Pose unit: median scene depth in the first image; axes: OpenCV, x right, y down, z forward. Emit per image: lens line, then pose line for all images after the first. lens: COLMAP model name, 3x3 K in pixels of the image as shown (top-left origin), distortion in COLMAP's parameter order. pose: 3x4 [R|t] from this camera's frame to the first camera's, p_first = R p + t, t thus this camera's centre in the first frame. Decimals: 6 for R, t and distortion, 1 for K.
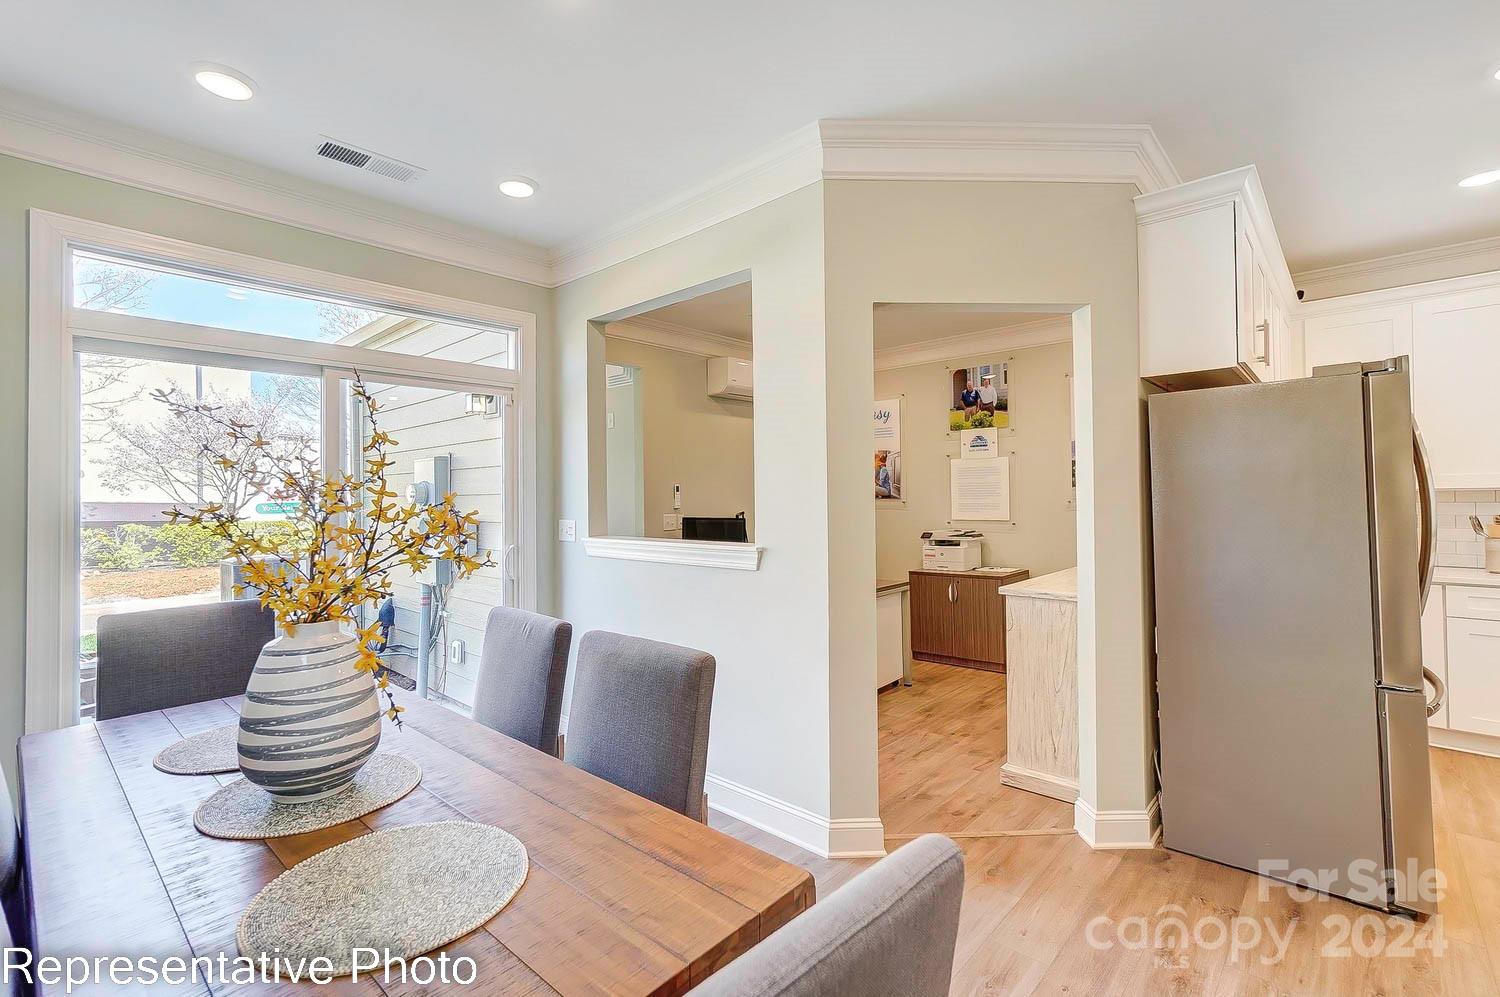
lens RADIAL K [[666.3, 0, 746.4], [0, 666.3, 494.4], [0, 0, 1]] dist [-0.001943, -0.000084]
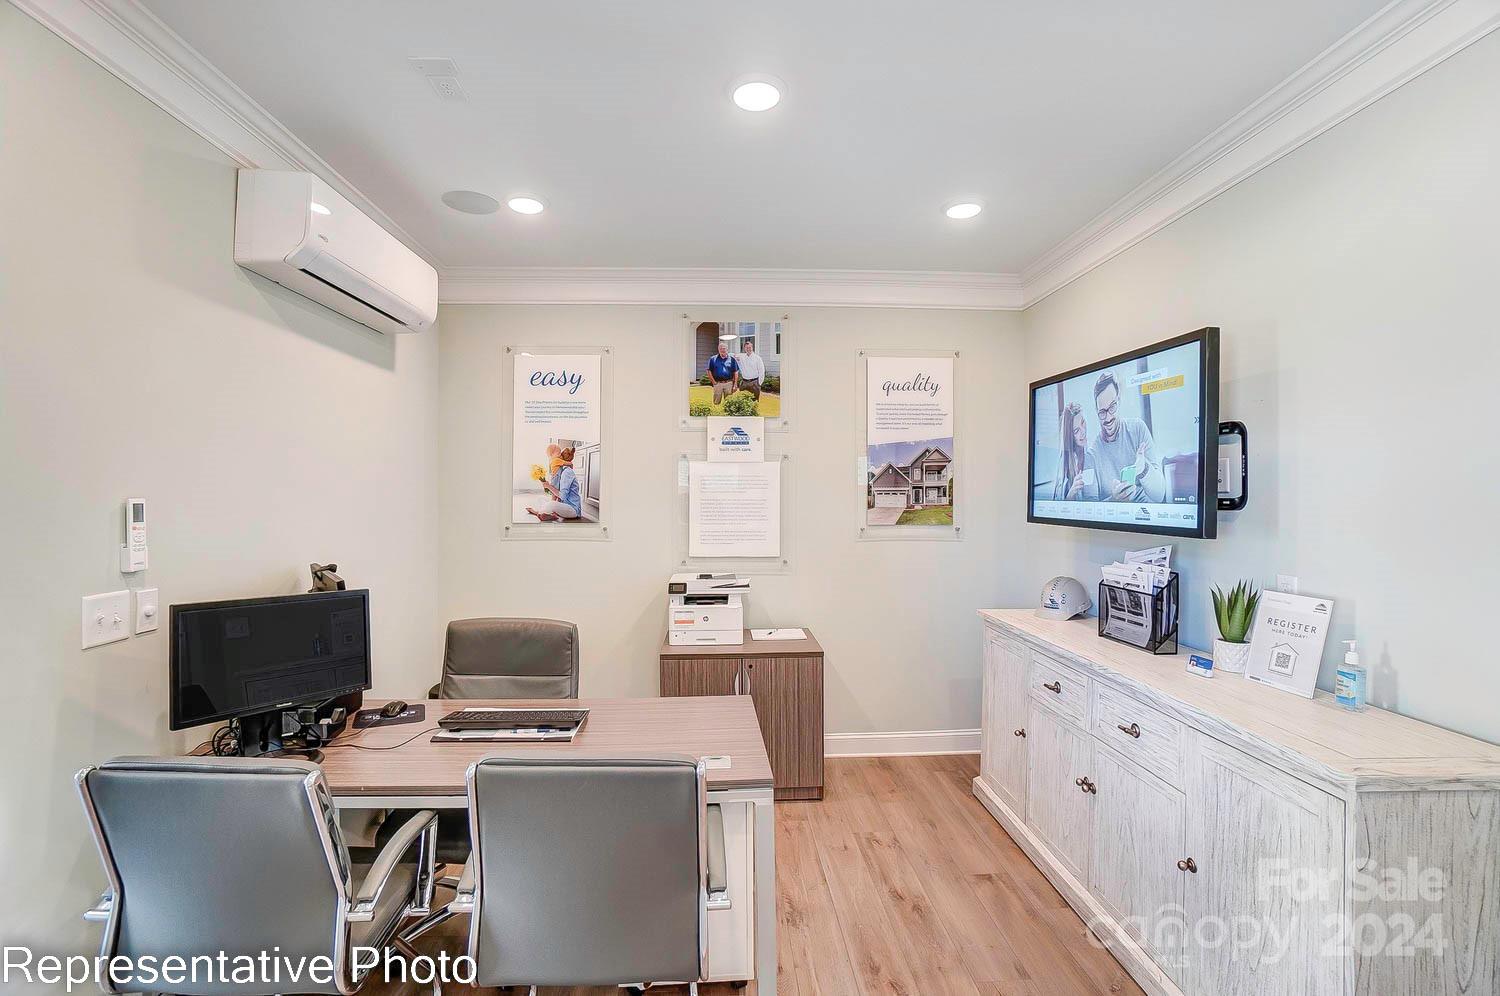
lens RADIAL K [[669.4, 0, 701.6], [0, 669.4, 497.0], [0, 0, 1]] dist [-0.002785, 0.000061]
pose [[0.718394, 0.009061, 0.695578, -0.129005], [-0.014571, 0.999892, 0.002024, -0.021056], [-0.695484, -0.011590, 0.718448, 0.546309]]
